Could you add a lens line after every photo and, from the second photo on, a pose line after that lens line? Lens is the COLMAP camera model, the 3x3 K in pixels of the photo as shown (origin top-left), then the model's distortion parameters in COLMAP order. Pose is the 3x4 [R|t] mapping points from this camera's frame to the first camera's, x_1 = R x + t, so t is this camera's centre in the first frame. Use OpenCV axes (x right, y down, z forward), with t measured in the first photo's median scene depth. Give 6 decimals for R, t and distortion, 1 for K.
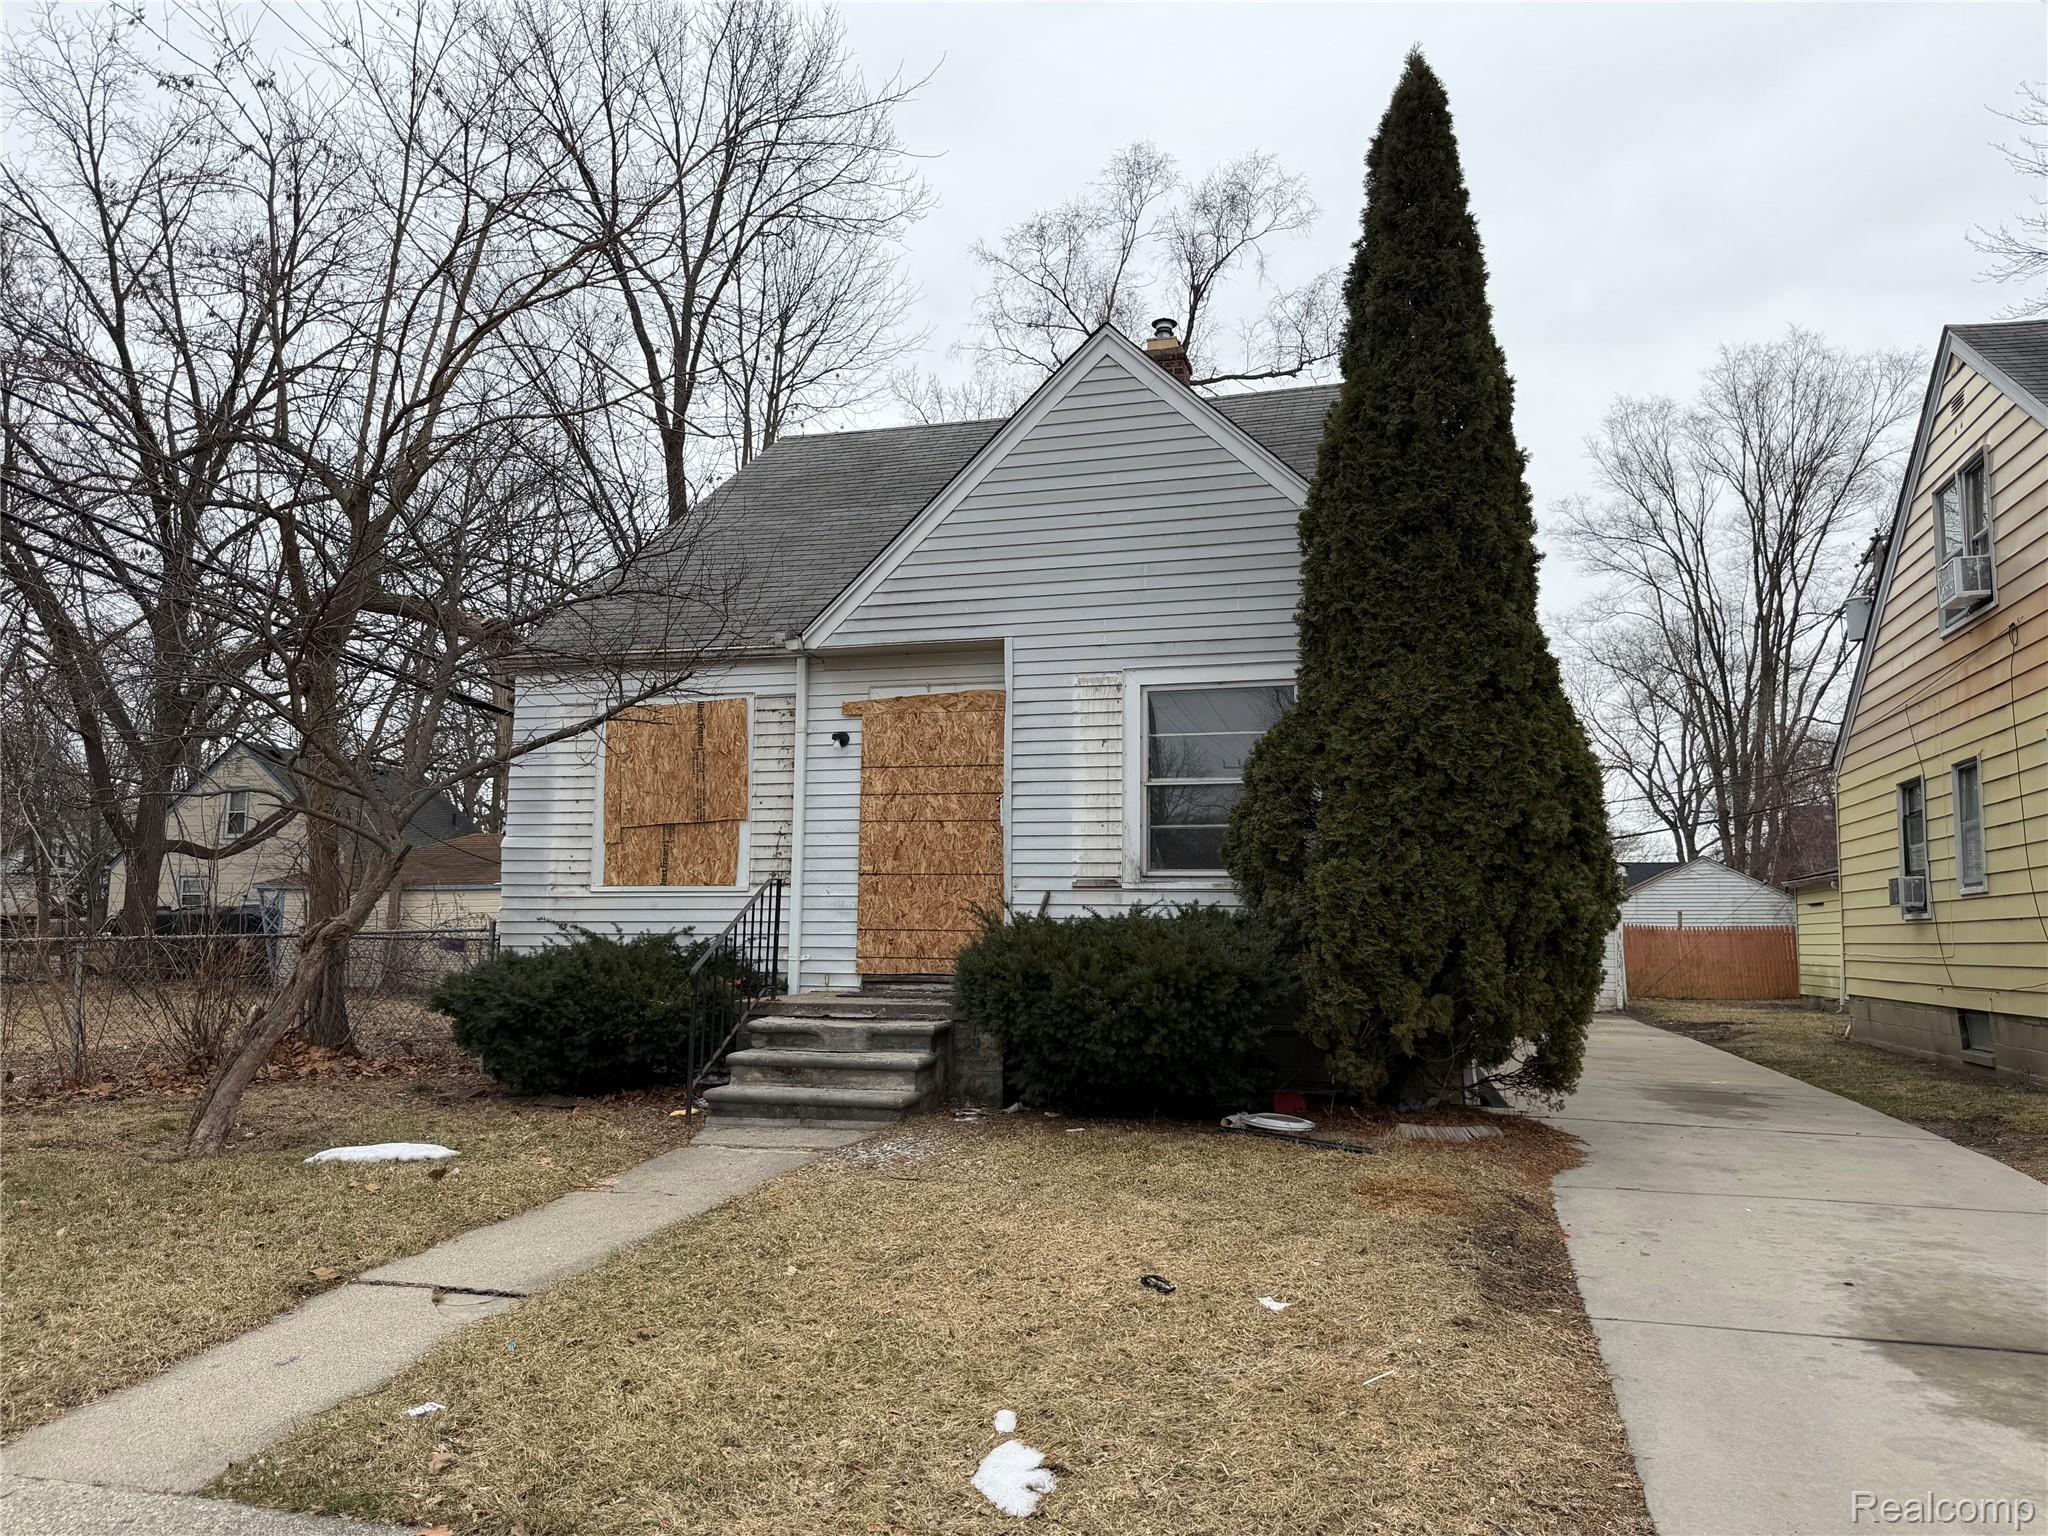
lens RADIAL K [[1452.8, 0, 1022.7], [0, 1452.8, 766.1], [0, 0, 1]] dist [0.026717, -0.040198]
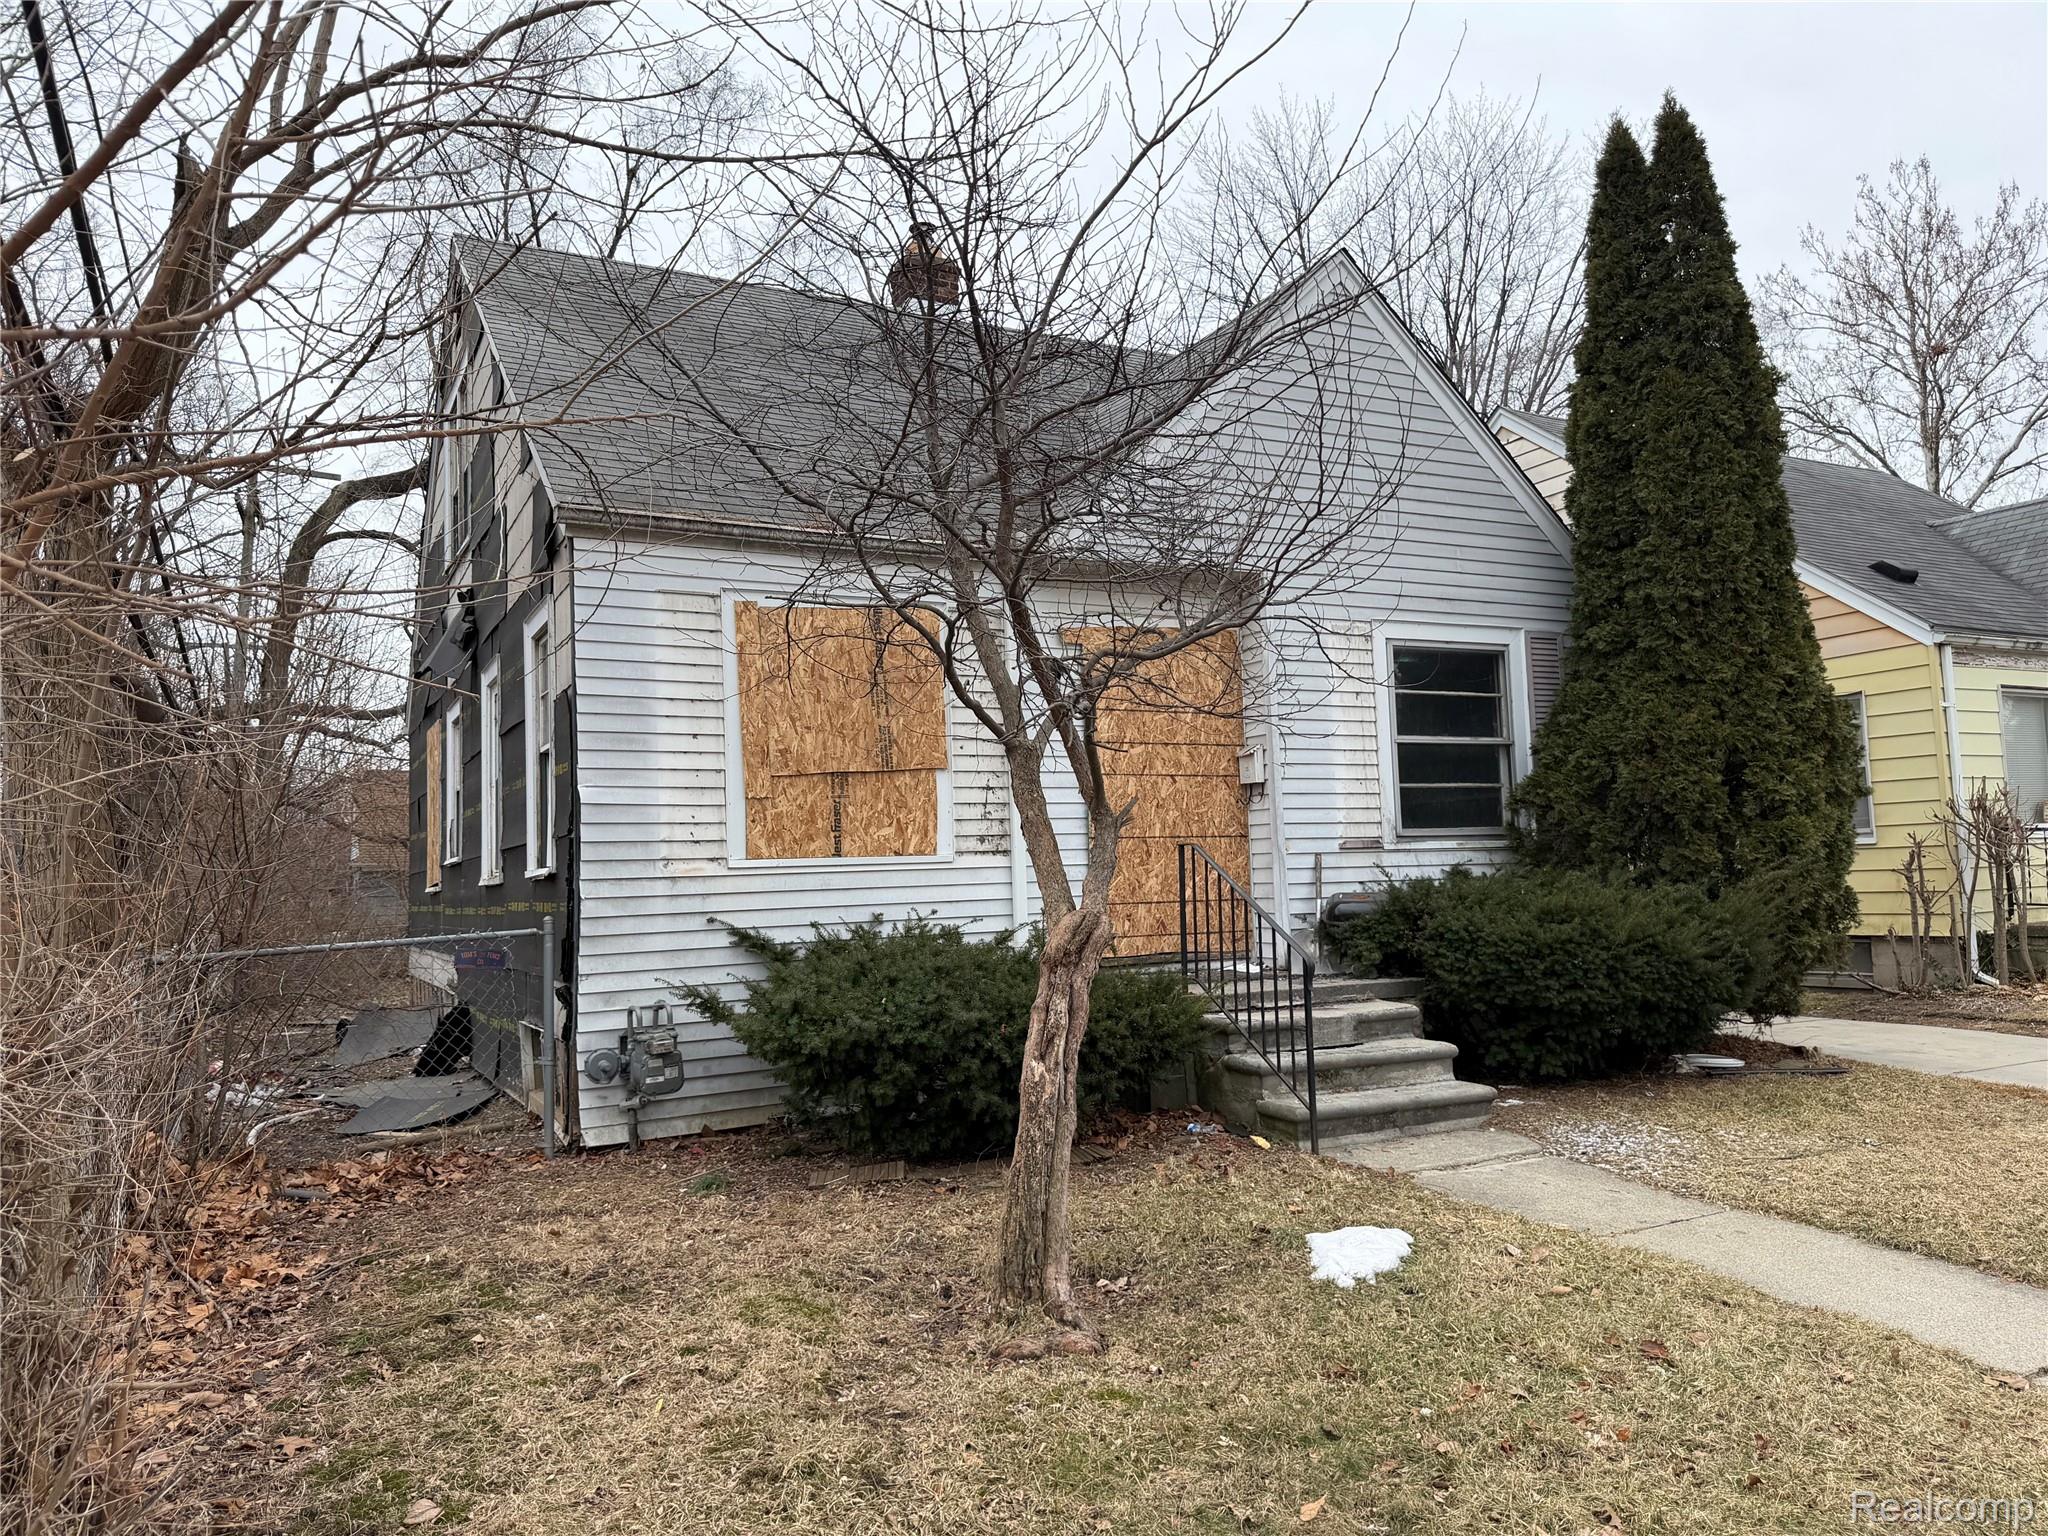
lens RADIAL K [[1452.8, 0, 1012.8], [0, 1452.8, 754.3], [0, 0, 1]] dist [0.026717, -0.040198]
pose [[0.735427, 0.027624, 0.677041, -0.728620], [-0.038369, 0.999263, 0.000907, 0.029007], [-0.676517, -0.026645, 0.735945, 0.441612]]
